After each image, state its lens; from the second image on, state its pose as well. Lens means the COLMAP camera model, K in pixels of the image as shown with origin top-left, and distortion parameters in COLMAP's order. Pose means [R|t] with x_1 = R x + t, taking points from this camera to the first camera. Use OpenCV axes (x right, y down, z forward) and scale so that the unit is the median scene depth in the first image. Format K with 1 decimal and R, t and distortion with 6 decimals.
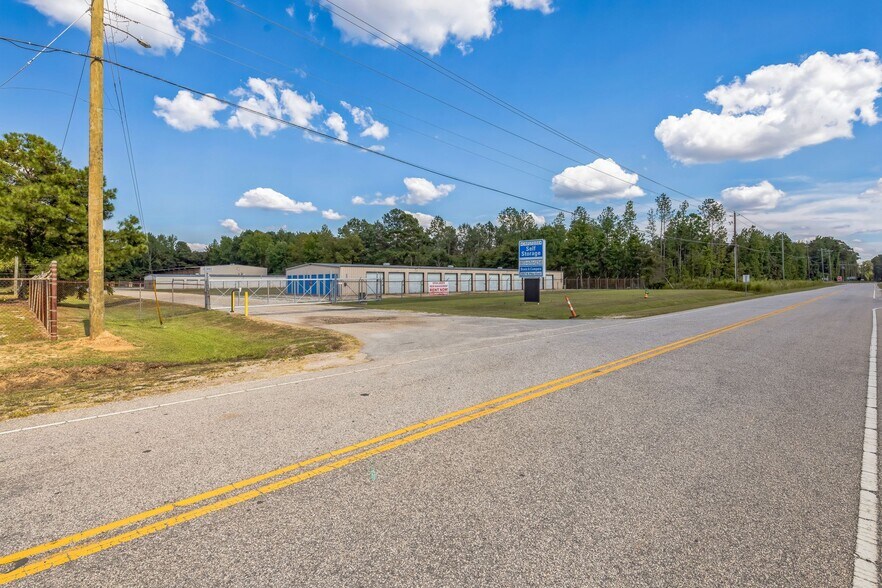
lens RADIAL K [[428.9, 0, 434.0], [0, 428.9, 284.8], [0, 0, 1]] dist [0.009195, -0.000753]
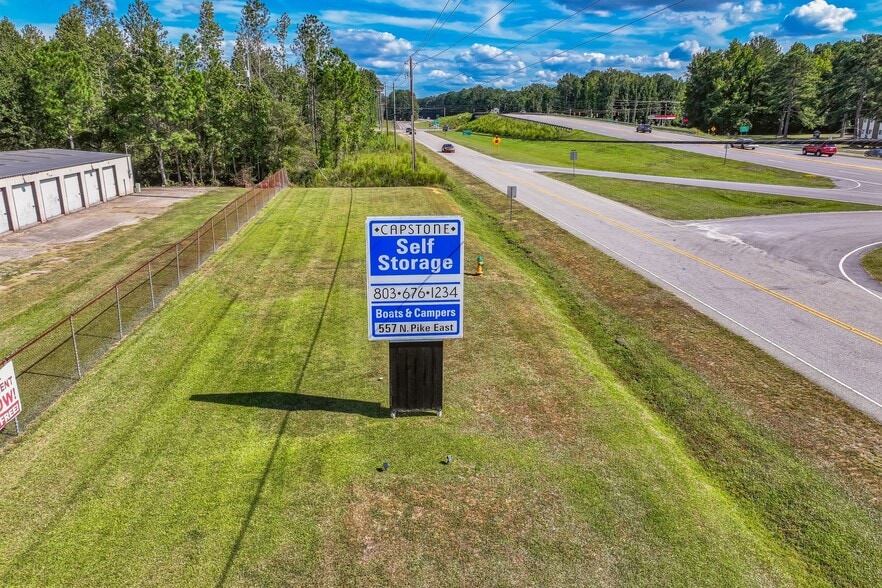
lens RADIAL K [[625.6, 0, 439.9], [0, 625.6, 289.3], [0, 0, 1]] dist [0.008654, 0.008163]
pose [[0.617749, -0.206720, 0.758718, -0.024660], [0.000434, 0.964919, 0.262548, -0.042952], [-0.786375, -0.161860, 0.596167, 0.183486]]
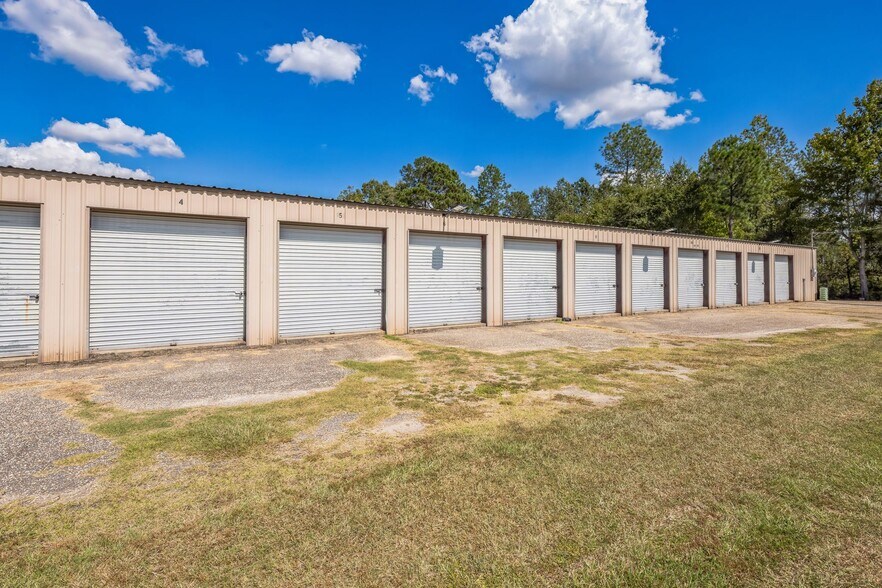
lens RADIAL K [[428.9, 0, 432.5], [0, 428.9, 270.7], [0, 0, 1]] dist [0.009195, -0.000753]
pose [[0.978412, 0.005101, -0.206601, 0.050678], [-0.008713, 0.999825, -0.016577, -0.003239], [0.206480, 0.018019, 0.978285, 0.378552]]
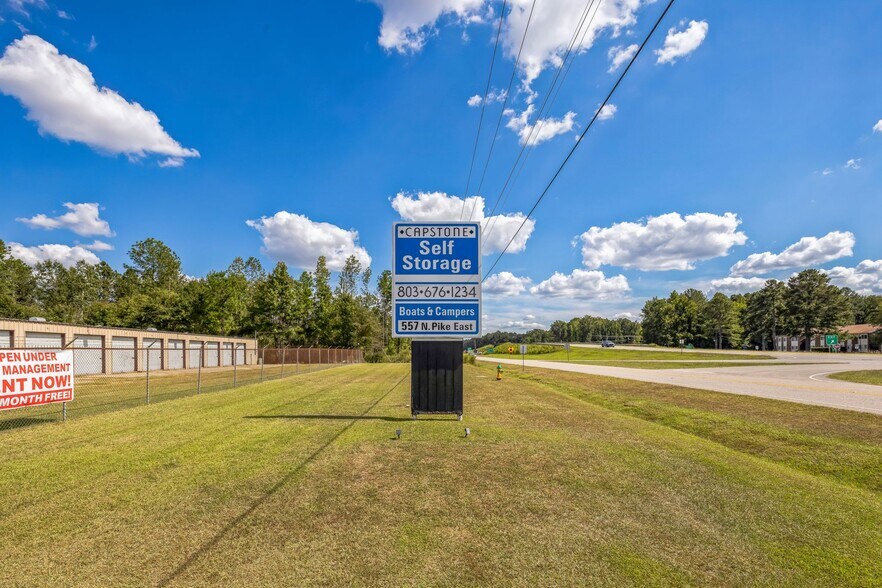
lens RADIAL K [[428.9, 0, 434.0], [0, 428.9, 353.2], [0, 0, 1]] dist [0.009195, -0.000753]
pose [[0.686166, 0.000498, 0.727444, -0.002776], [0.007292, 0.999945, -0.007563, -0.000758], [-0.727408, 0.010494, 0.686125, 0.197587]]
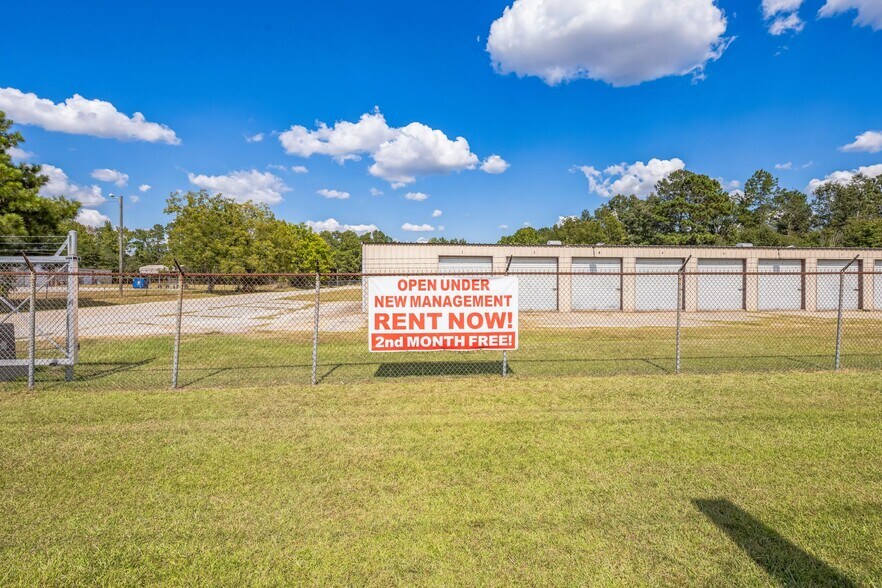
lens RADIAL K [[428.9, 0, 439.0], [0, 428.9, 291.7], [0, 0, 1]] dist [0.009195, -0.000753]
pose [[0.778405, 0.019014, -0.627474, 0.037498], [-0.011174, 0.999802, 0.016435, -0.001215], [0.627662, -0.005781, 0.778464, 0.255463]]
